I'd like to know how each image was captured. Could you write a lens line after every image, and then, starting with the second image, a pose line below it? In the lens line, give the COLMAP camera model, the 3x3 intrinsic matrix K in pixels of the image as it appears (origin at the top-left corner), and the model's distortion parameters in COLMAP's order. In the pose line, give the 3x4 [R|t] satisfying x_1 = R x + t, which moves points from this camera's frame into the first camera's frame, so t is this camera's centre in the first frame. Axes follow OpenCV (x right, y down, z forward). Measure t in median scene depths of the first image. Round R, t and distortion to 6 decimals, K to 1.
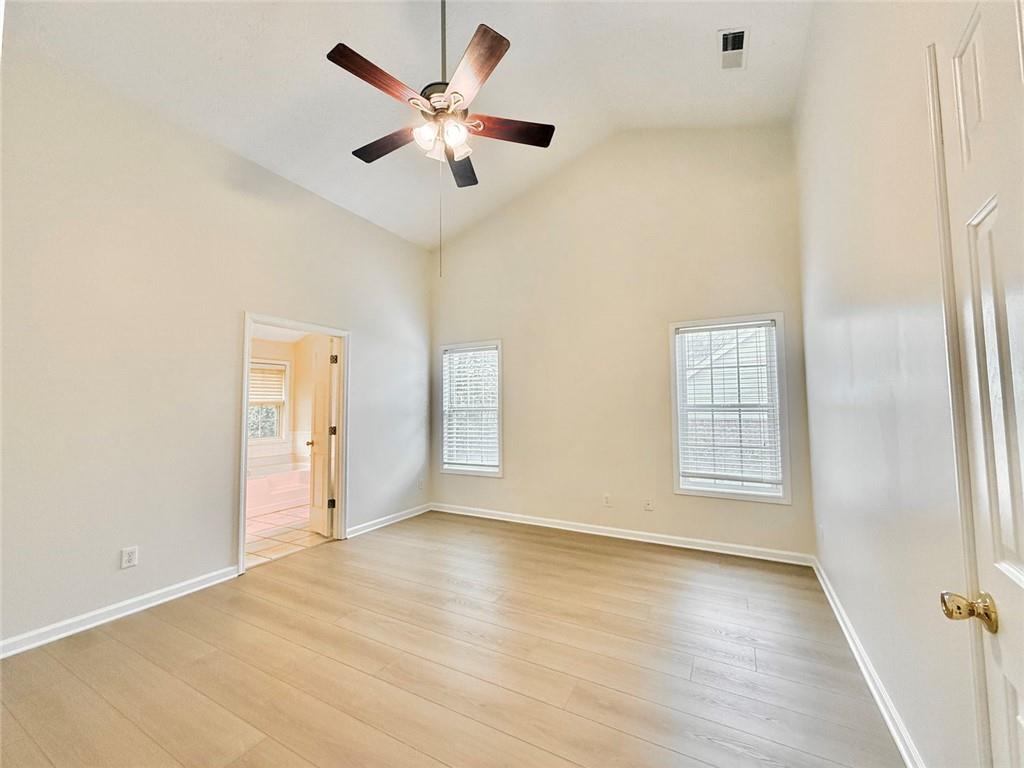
lens RADIAL K [[406.3, 0, 510.8], [0, 406.3, 382.2], [0, 0, 1]] dist [0.000534, 0.000343]
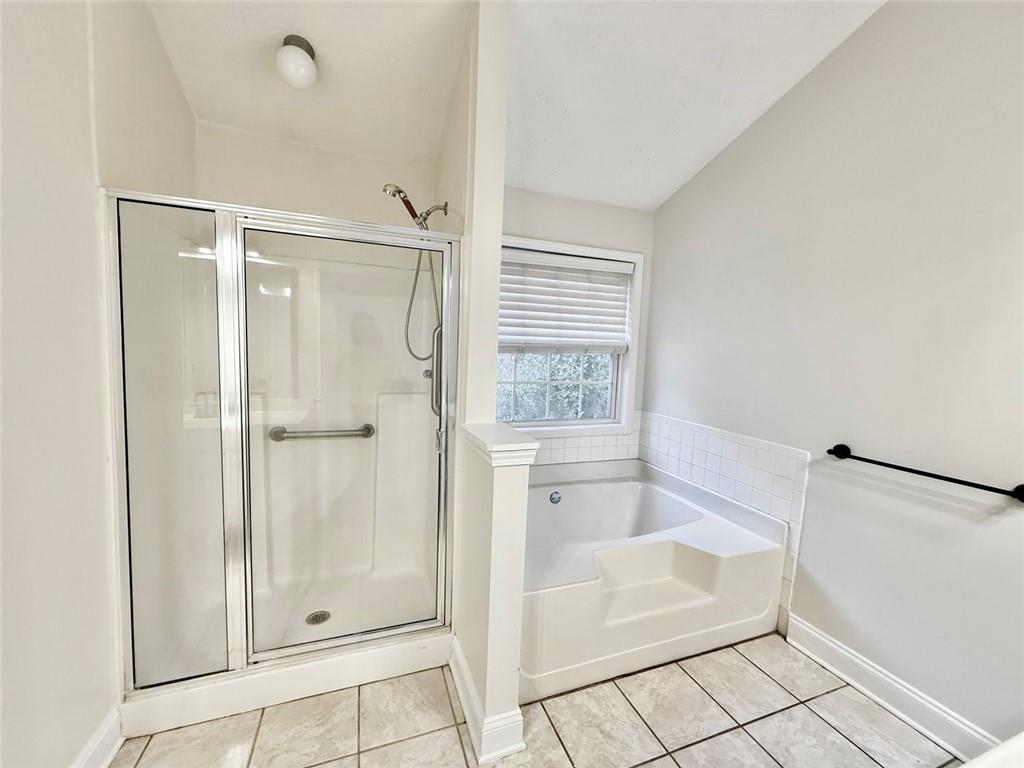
lens RADIAL K [[406.3, 0, 515.7], [0, 406.3, 384.1], [0, 0, 1]] dist [0.000534, 0.000343]
pose [[0.764019, 0.094213, -0.638278, -0.357451], [-0.007306, 0.990481, 0.137455, 0.028922], [0.645152, -0.100355, 0.757435, 0.567227]]
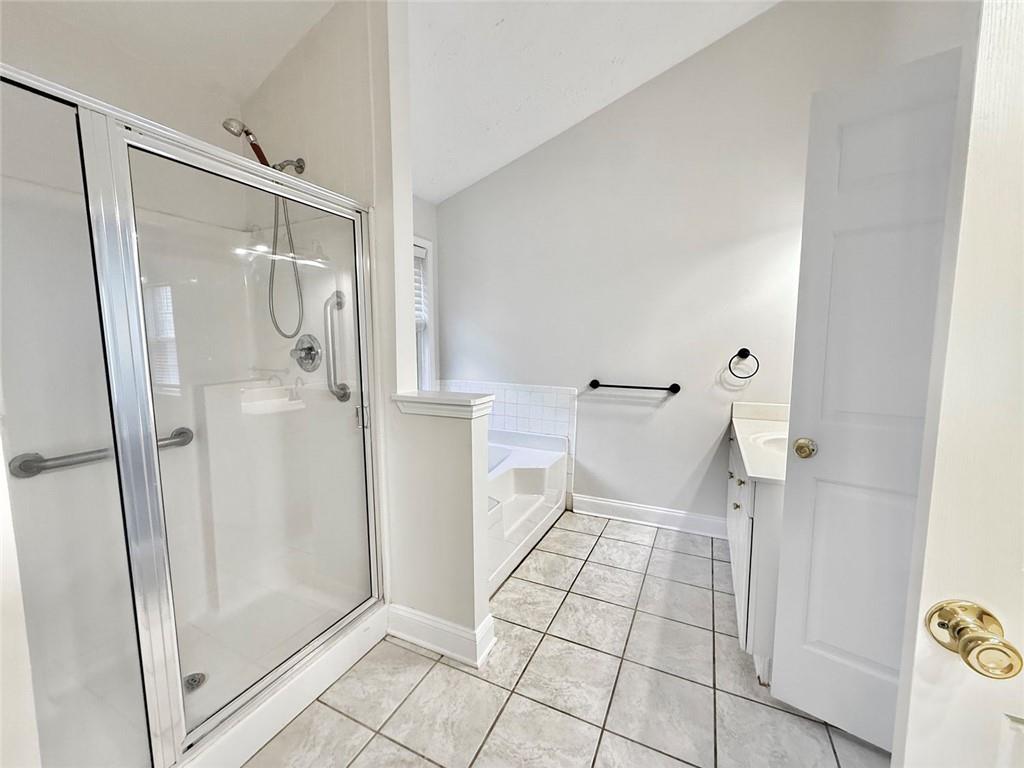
lens RADIAL K [[406.3, 0, 510.1], [0, 406.3, 384.7], [0, 0, 1]] dist [0.000534, 0.000343]
pose [[0.997990, 0.004880, 0.063189, -0.481712], [-0.015420, 0.985766, 0.167413, 0.037030], [-0.061473, -0.168051, 0.983860, 0.477152]]
